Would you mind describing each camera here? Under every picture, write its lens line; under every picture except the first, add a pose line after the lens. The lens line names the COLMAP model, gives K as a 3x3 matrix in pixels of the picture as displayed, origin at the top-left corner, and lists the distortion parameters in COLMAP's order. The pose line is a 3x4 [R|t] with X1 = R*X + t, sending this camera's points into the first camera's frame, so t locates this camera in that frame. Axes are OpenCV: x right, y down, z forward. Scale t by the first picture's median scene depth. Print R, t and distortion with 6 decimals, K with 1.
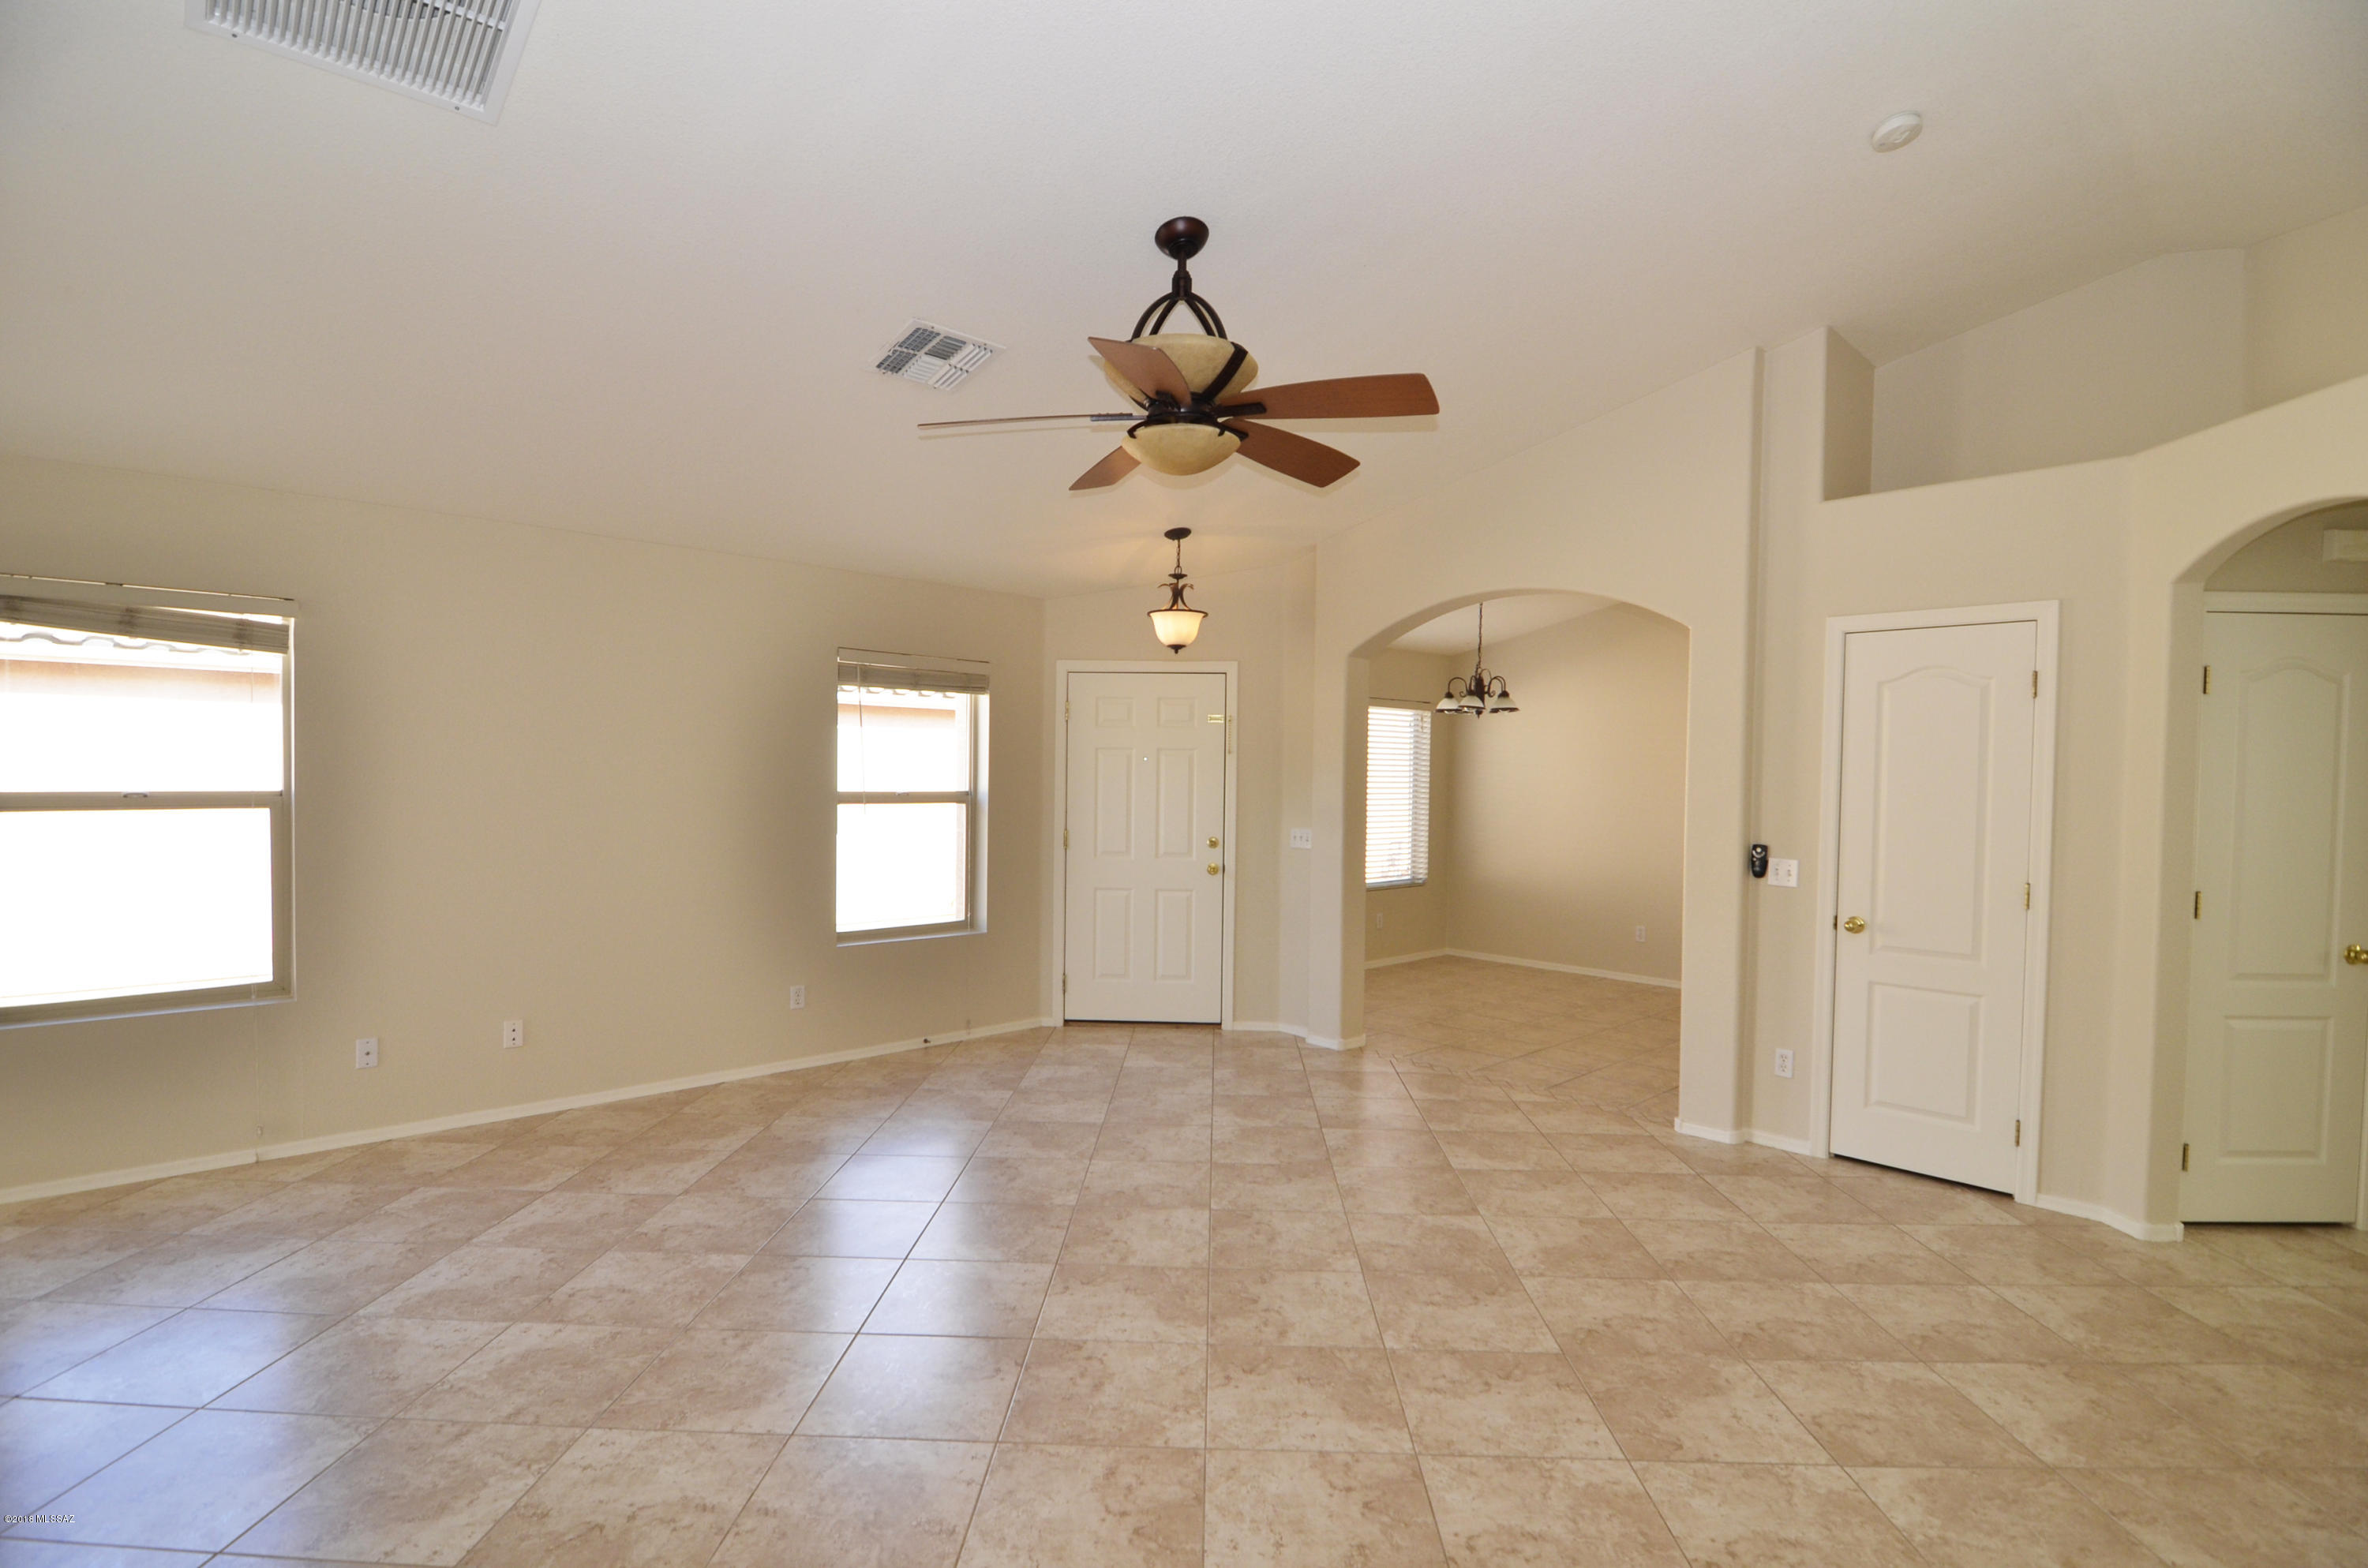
lens RADIAL K [[1130.6, 0, 1184.4], [0, 1130.6, 803.1], [0, 0, 1]] dist [-0.000819, -0.009305]
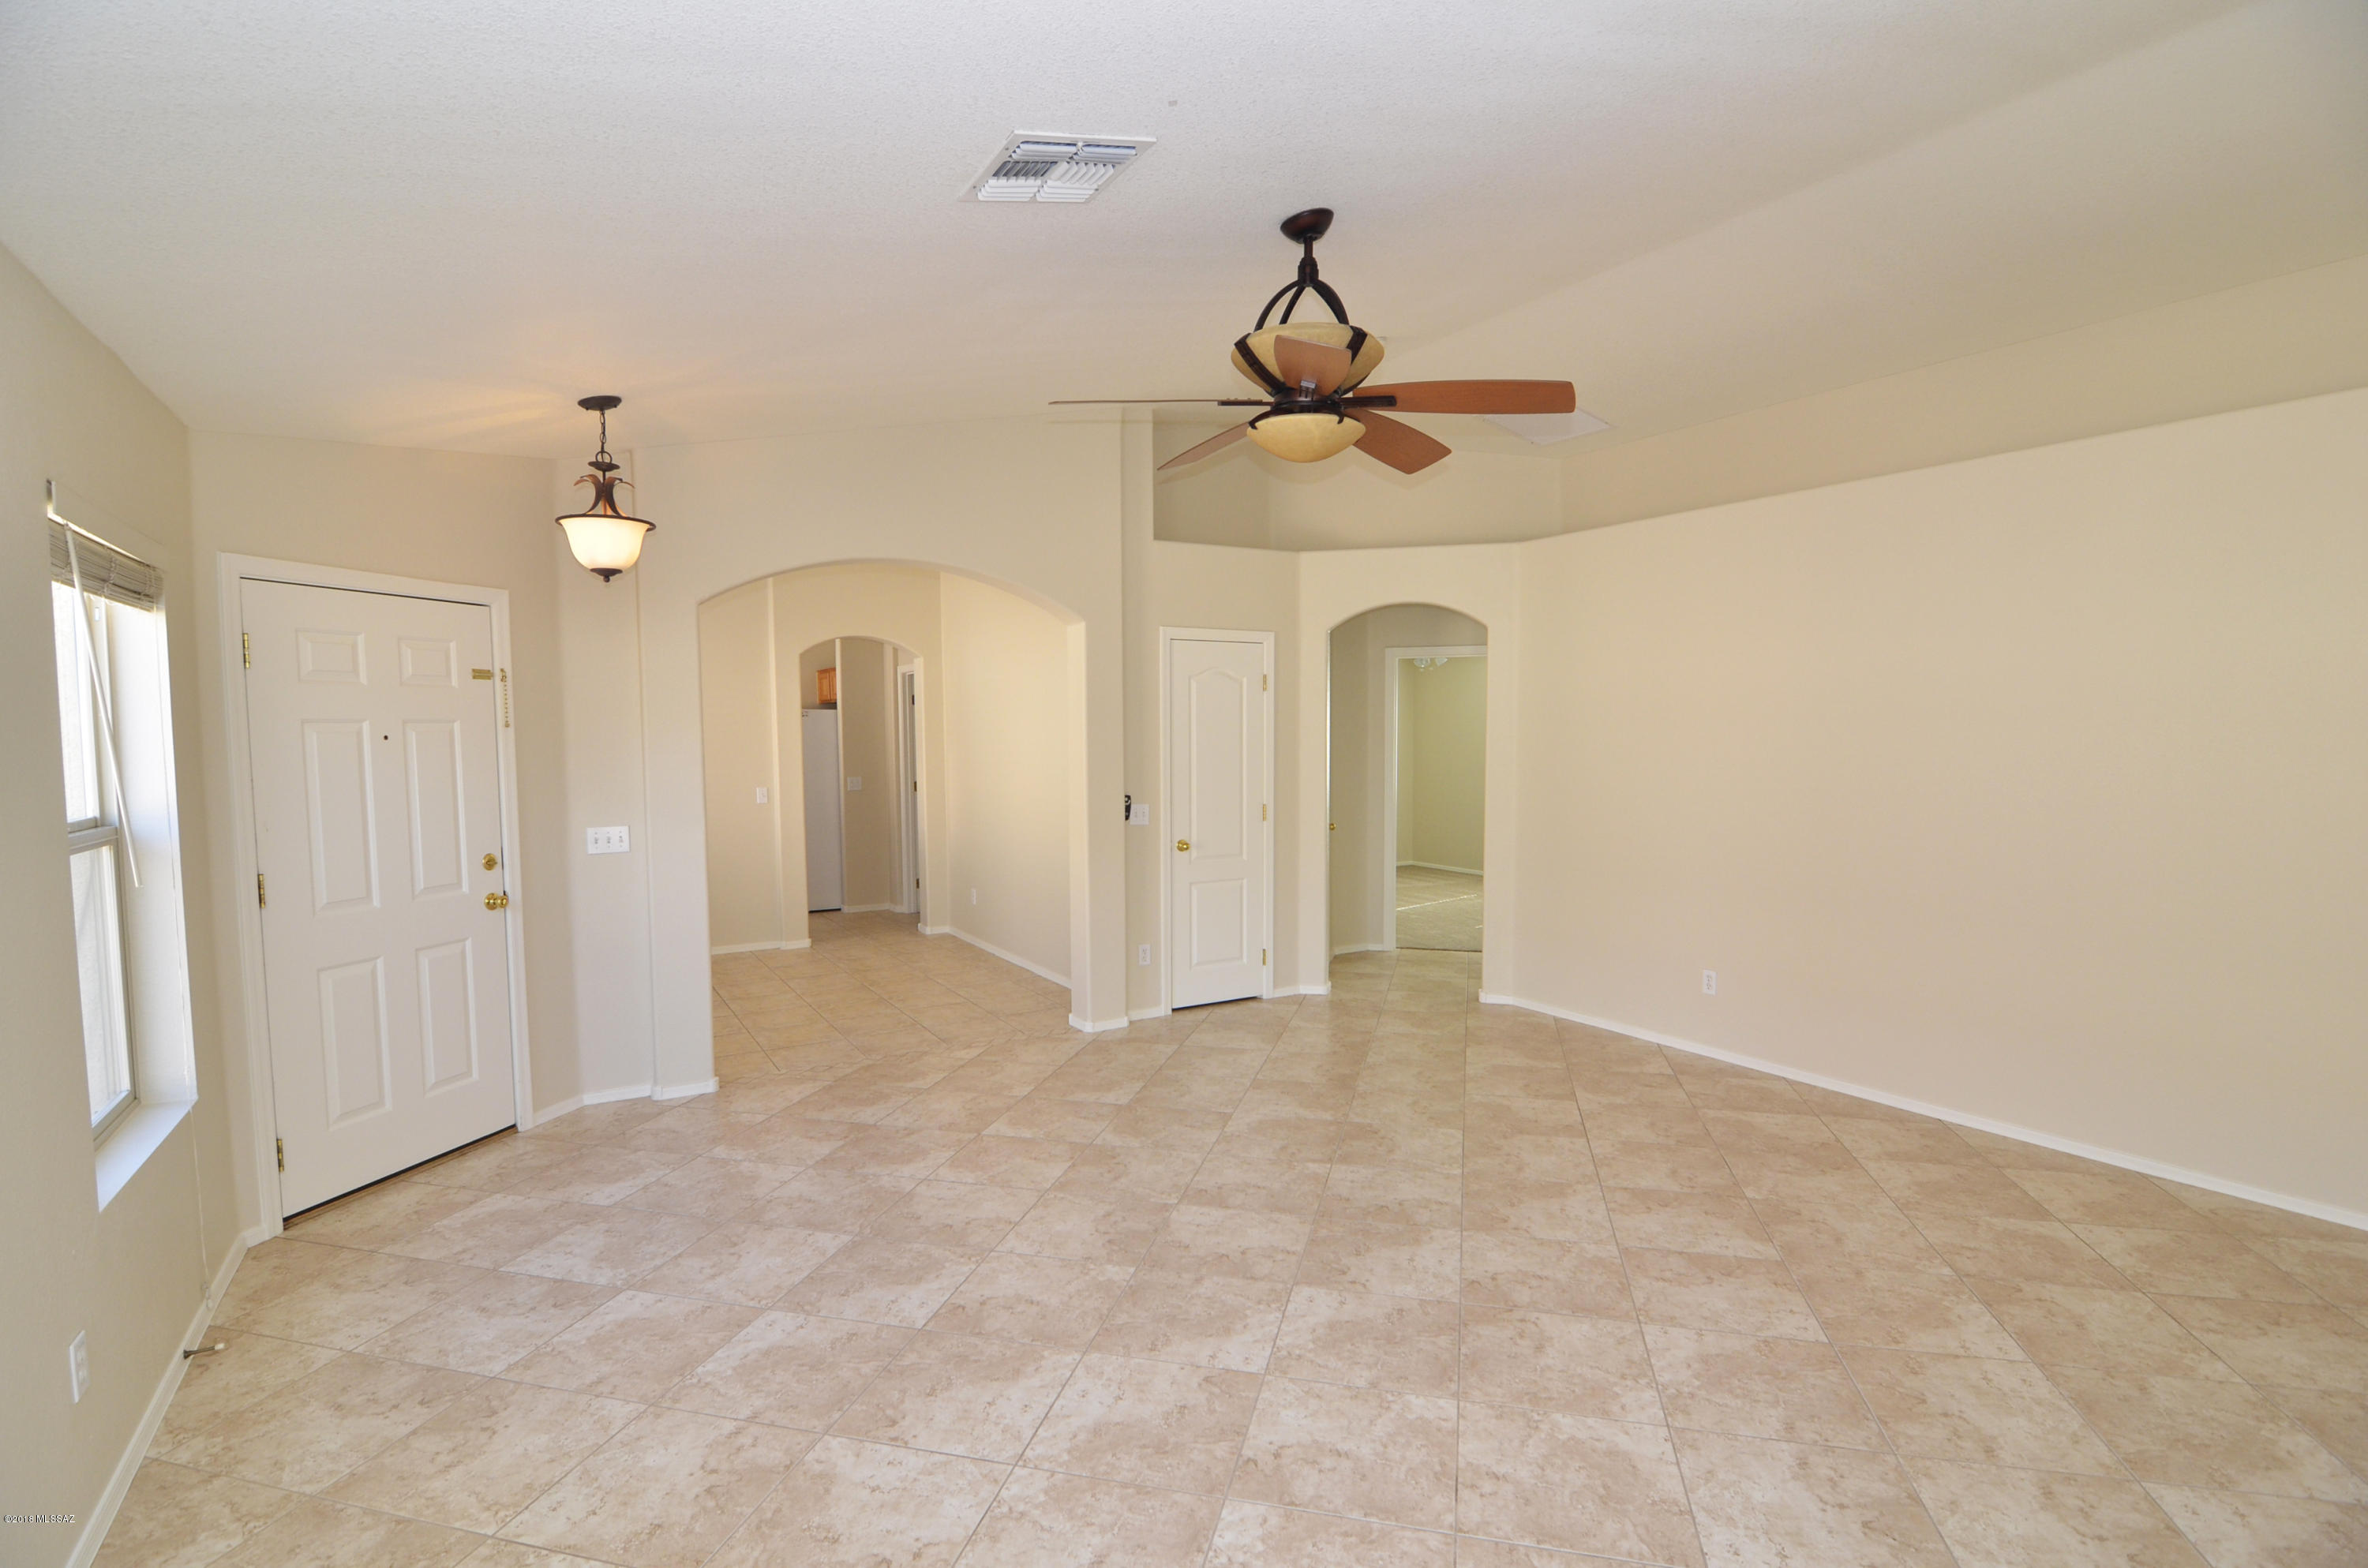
lens RADIAL K [[1130.6, 0, 1184.4], [0, 1130.6, 803.1], [0, 0, 1]] dist [-0.000819, -0.009305]
pose [[0.214539, -0.078005, 0.973595, -0.754898], [0.035782, 0.996764, 0.071977, -0.046013], [-0.976060, 0.019395, 0.216636, 0.652629]]
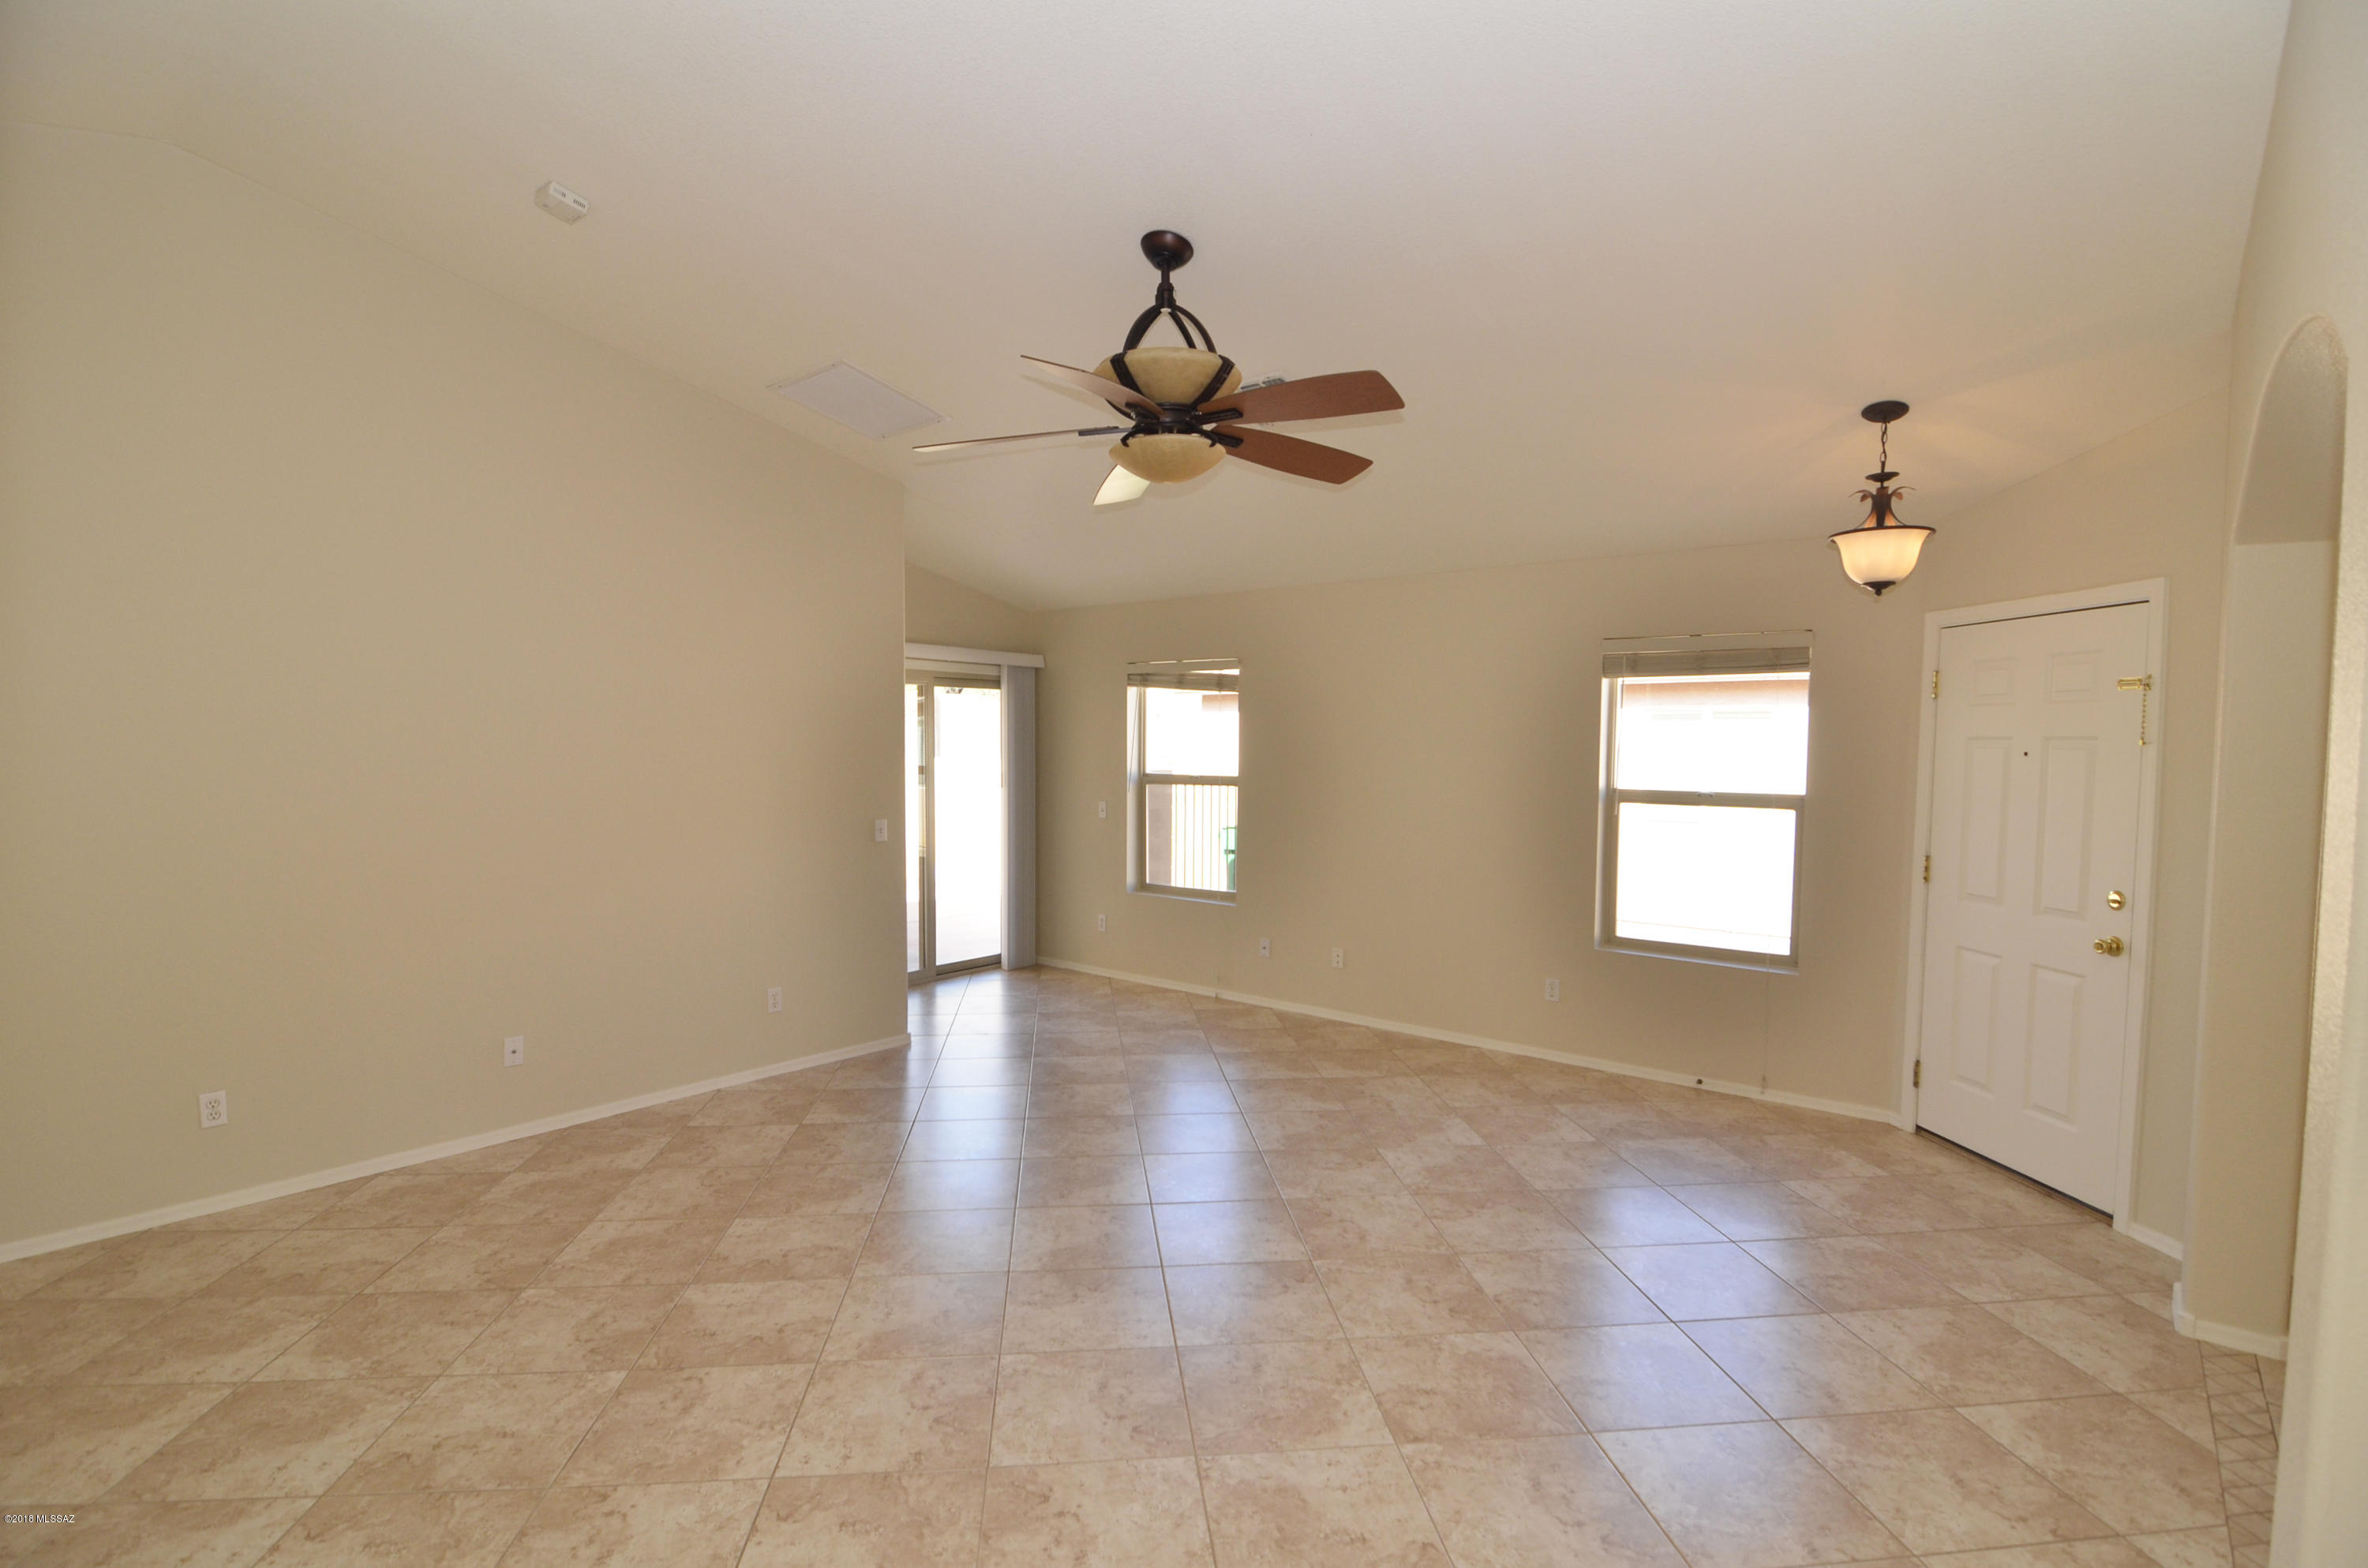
lens RADIAL K [[1130.6, 0, 1184.4], [0, 1130.6, 803.1], [0, 0, 1]] dist [-0.000819, -0.009305]
pose [[0.132079, 0.041771, -0.990359, 0.745539], [-0.031316, 0.998789, 0.037950, -0.029477], [0.990744, 0.026002, 0.133227, 0.648078]]
